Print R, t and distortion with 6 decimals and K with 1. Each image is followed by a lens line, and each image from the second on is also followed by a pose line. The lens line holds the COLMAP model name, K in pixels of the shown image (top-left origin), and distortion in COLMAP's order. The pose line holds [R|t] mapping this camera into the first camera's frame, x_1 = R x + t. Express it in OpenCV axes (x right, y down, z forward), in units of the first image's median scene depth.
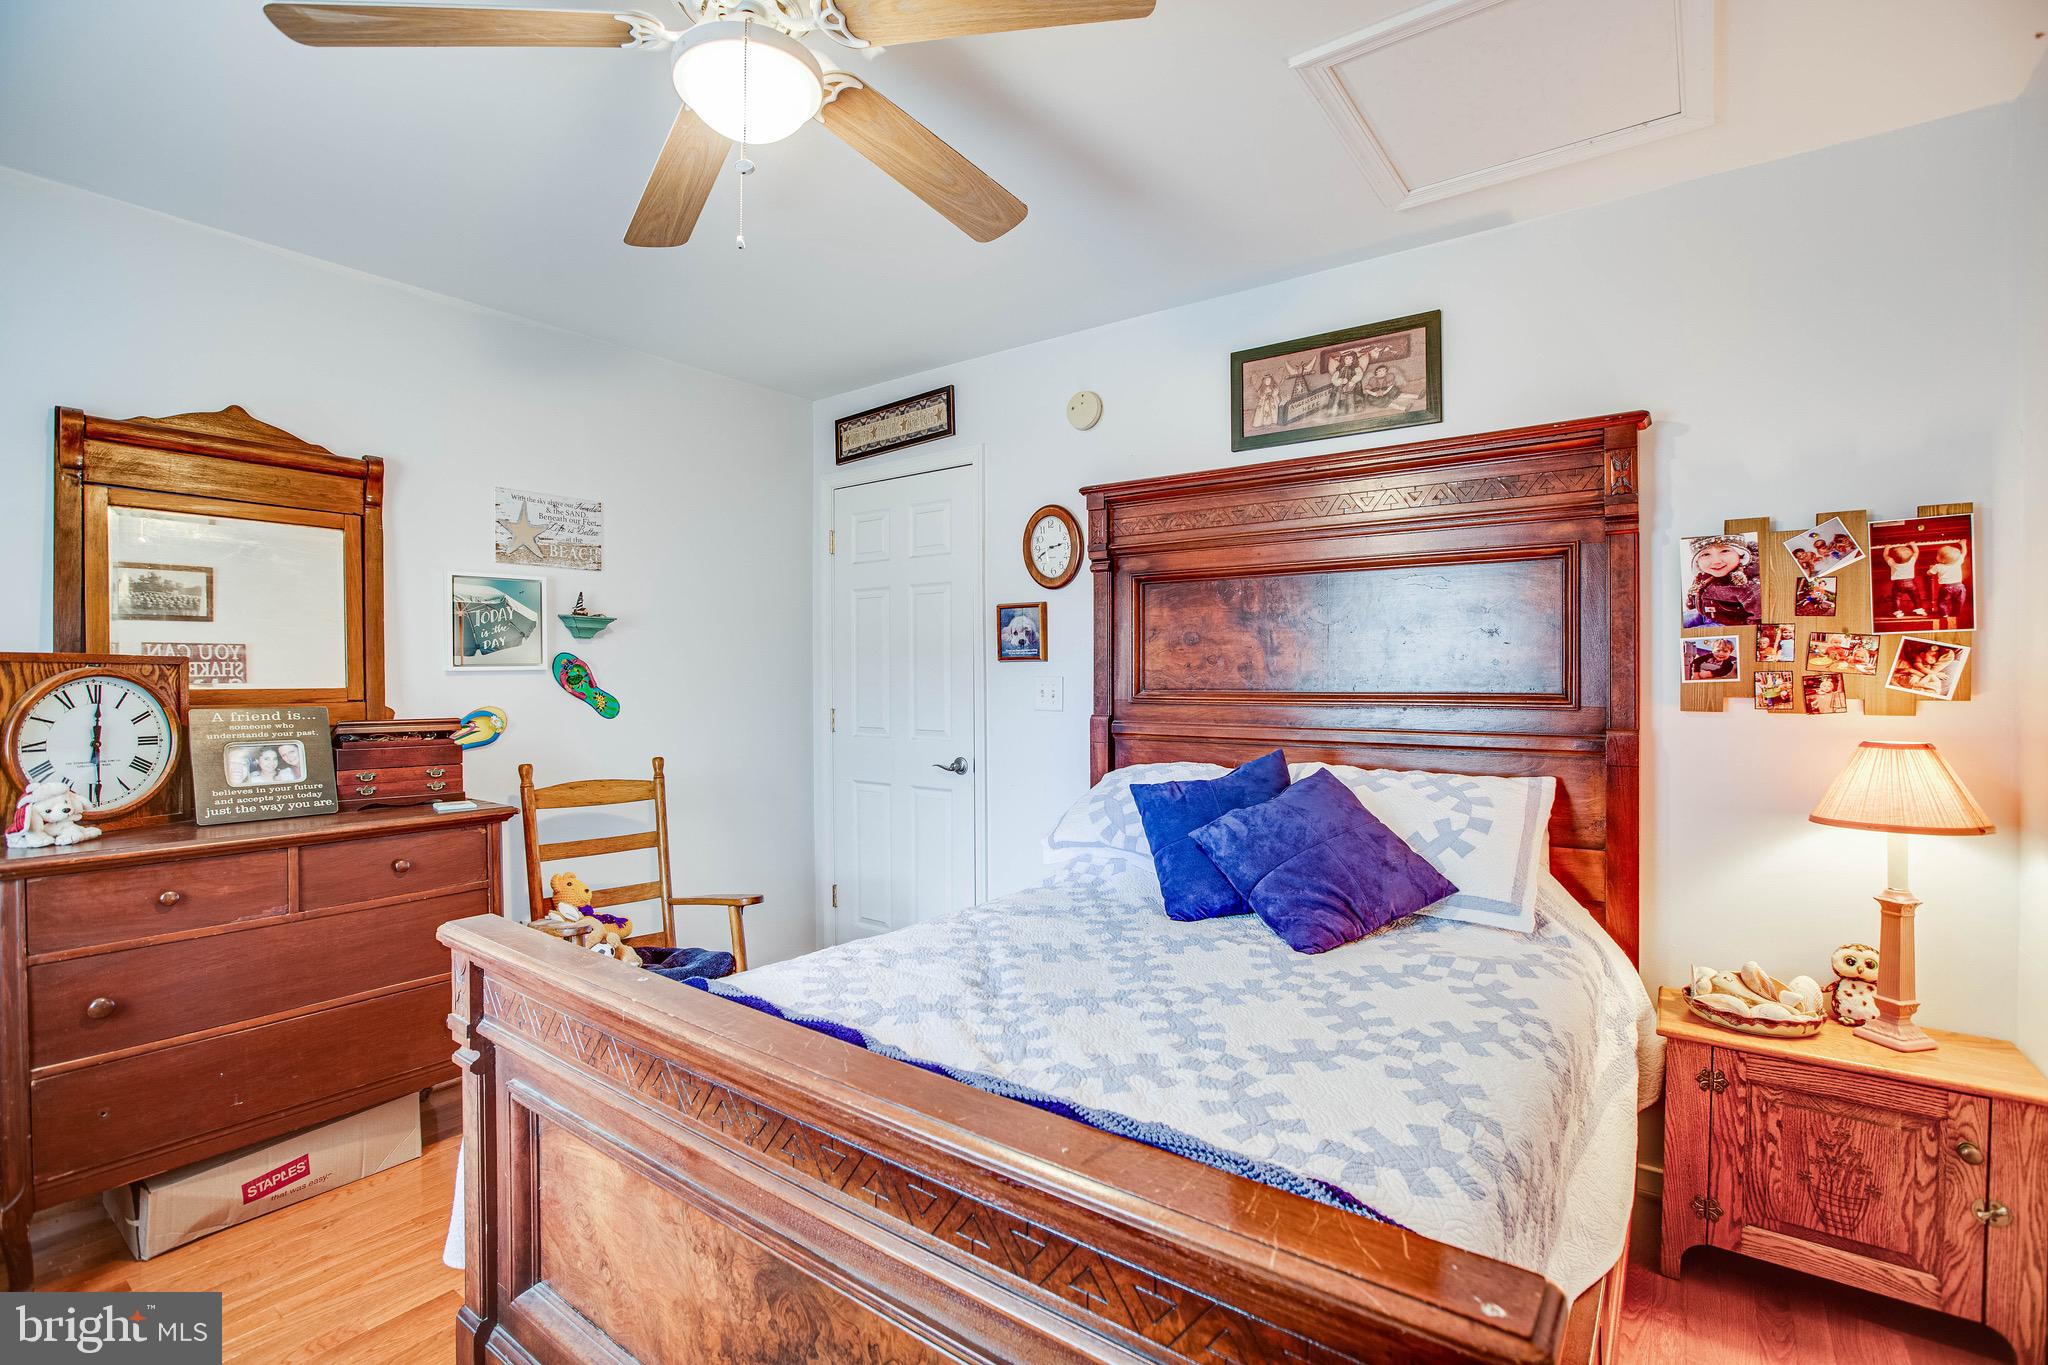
lens RADIAL K [[943.4, 0, 1015.9], [0, 943.4, 678.0], [0, 0, 1]] dist [-0.031190, 0.005079]
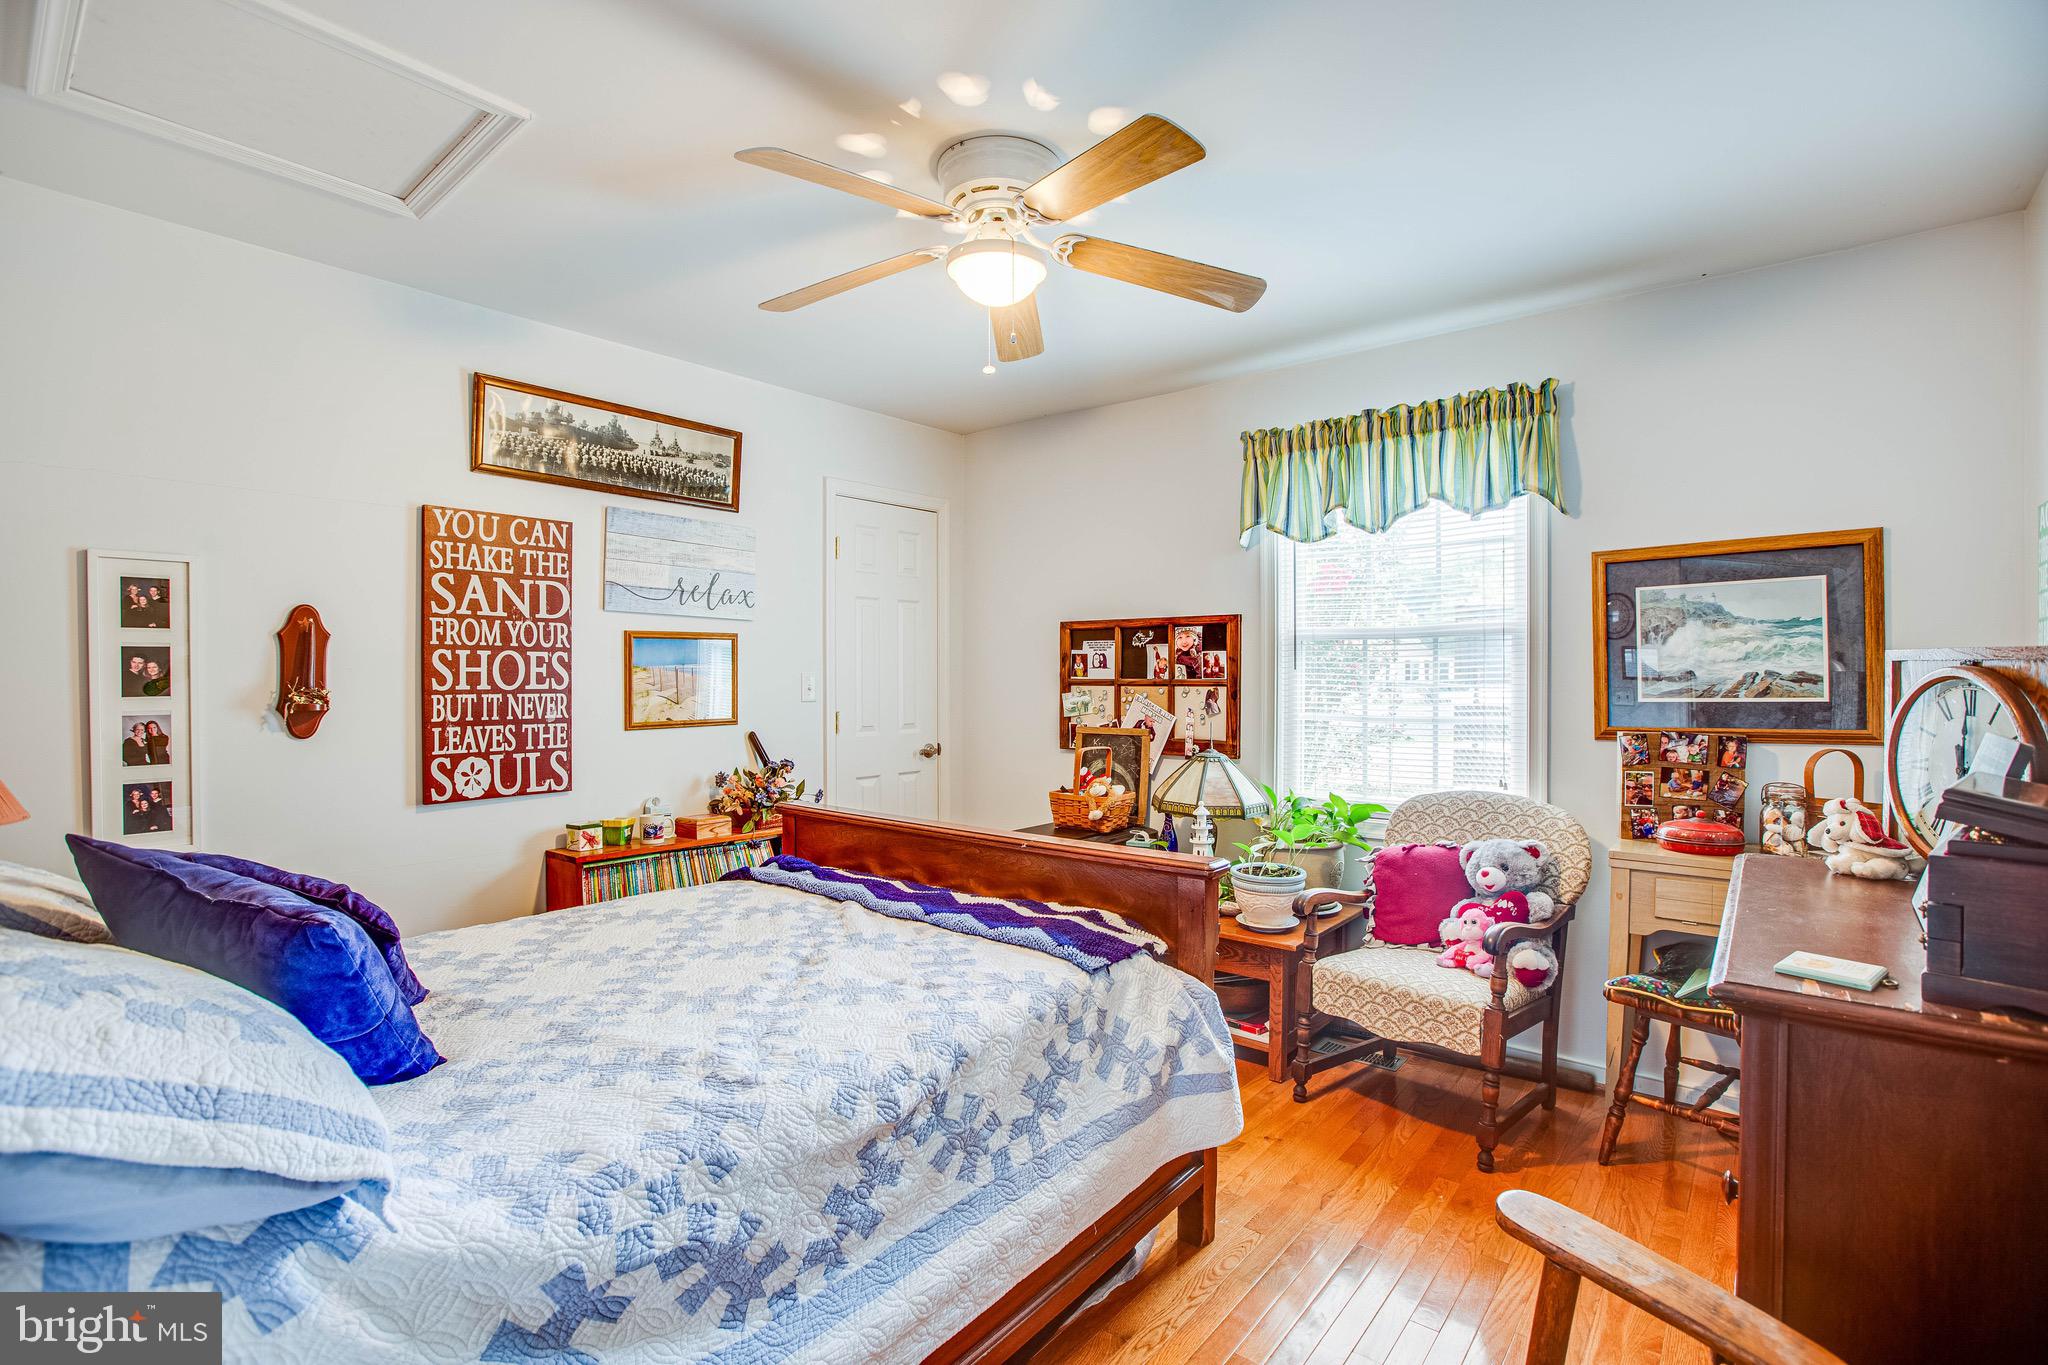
lens RADIAL K [[943.4, 0, 1019.5], [0, 943.4, 681.8], [0, 0, 1]] dist [-0.031190, 0.005079]
pose [[-0.998208, 0.000037, 0.059847, -0.226019], [0.000510, 0.999969, 0.007895, -0.006403], [-0.059845, 0.007911, -0.998176, 1.367149]]
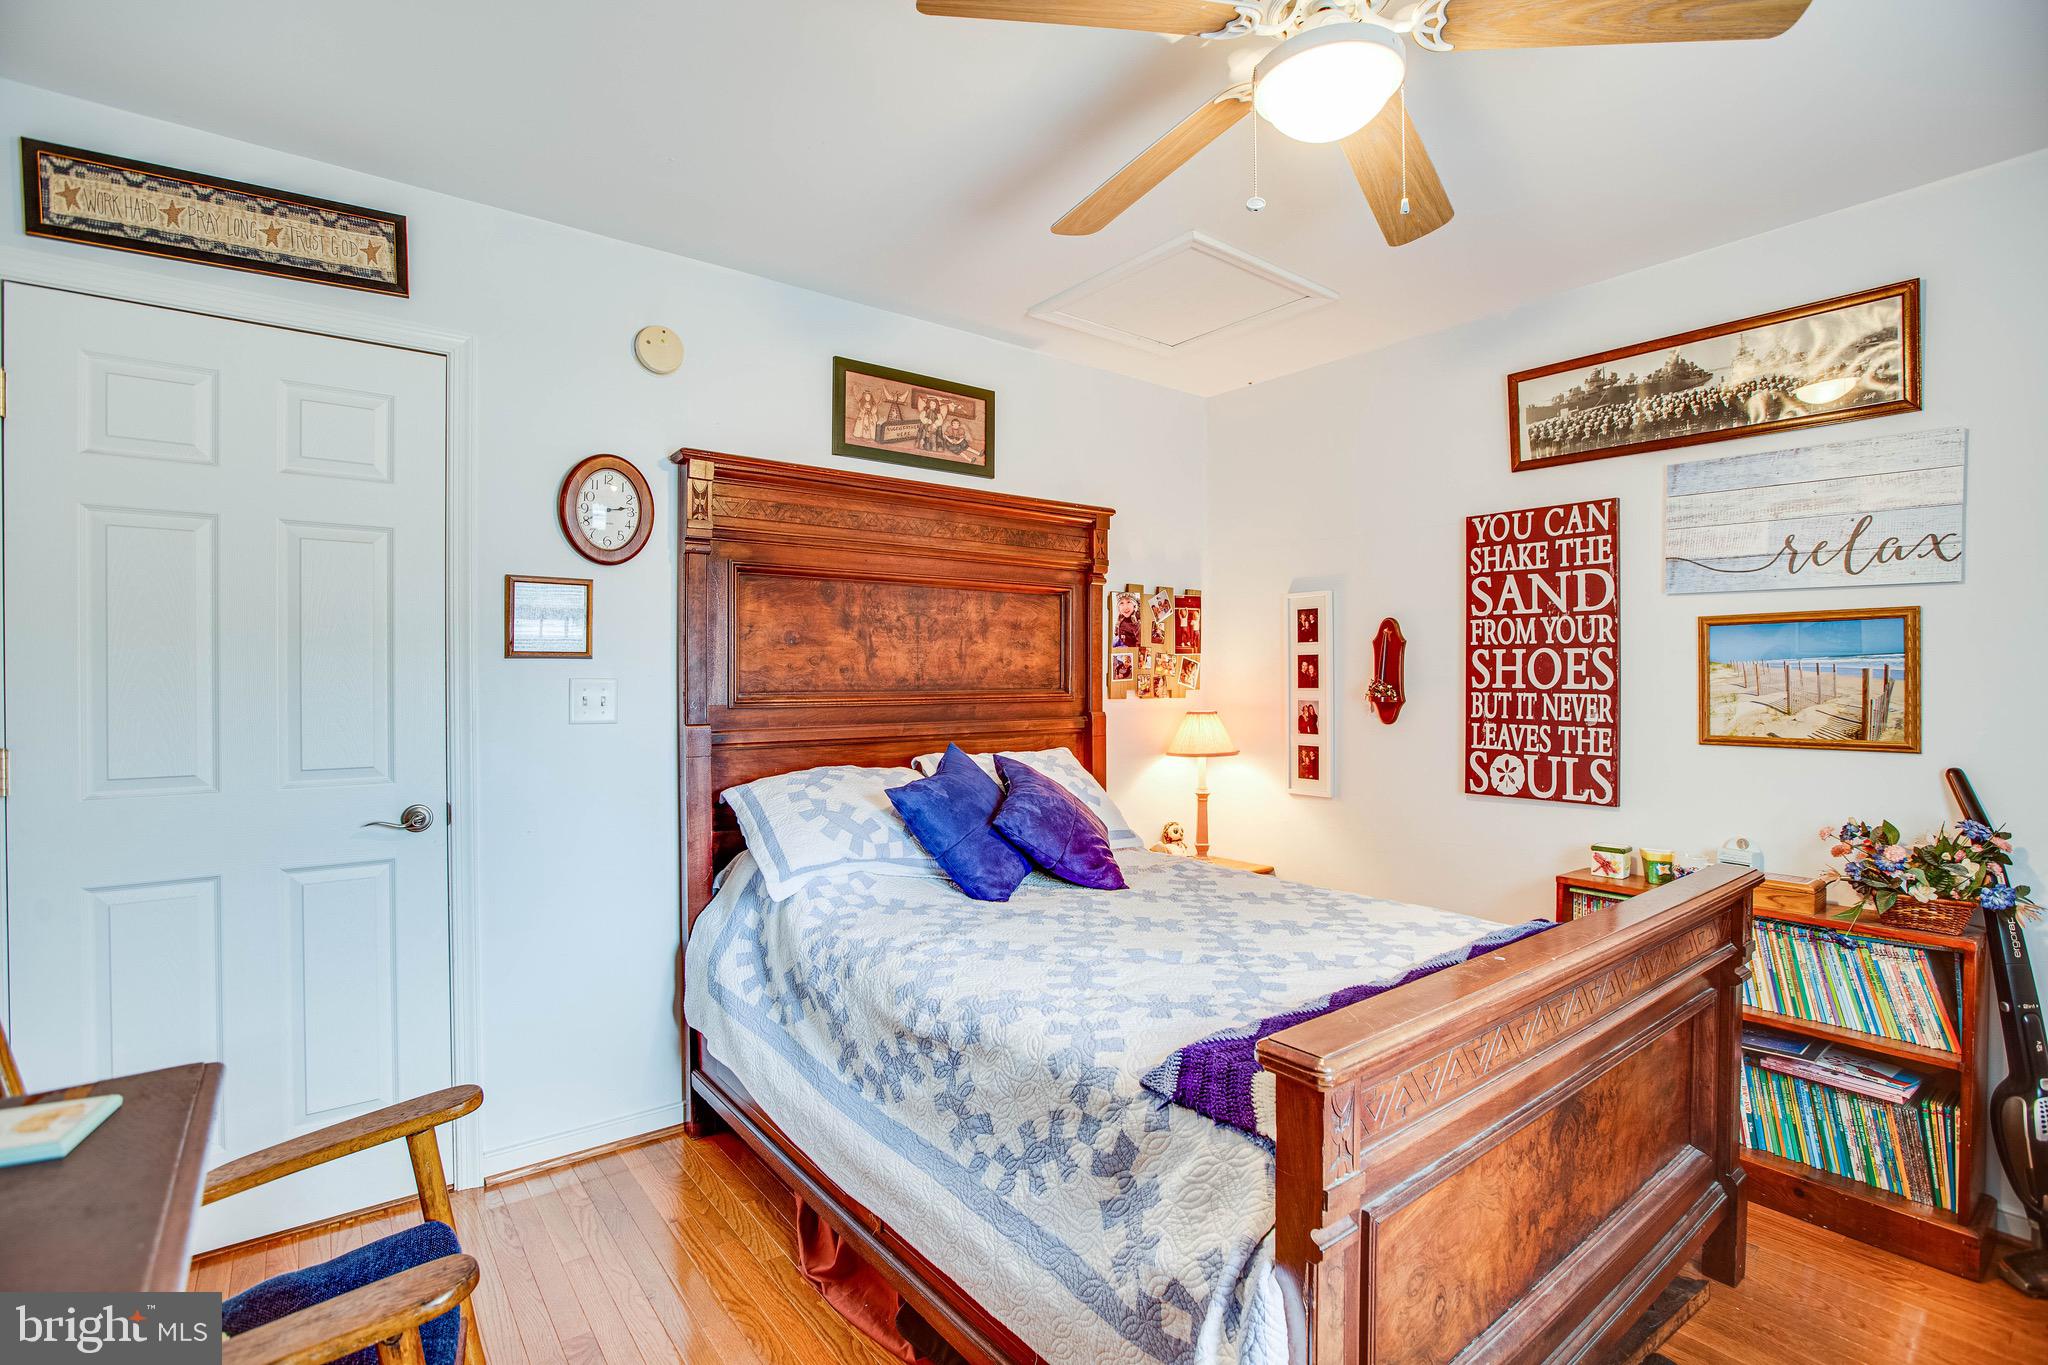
lens RADIAL K [[943.4, 0, 1020.5], [0, 943.4, 685.6], [0, 0, 1]] dist [-0.031190, 0.005079]
pose [[0.270641, -0.010969, 0.962618, -0.743228], [0.001154, 0.999938, 0.011070, -0.004818], [-0.962680, -0.001885, 0.270637, 0.582283]]
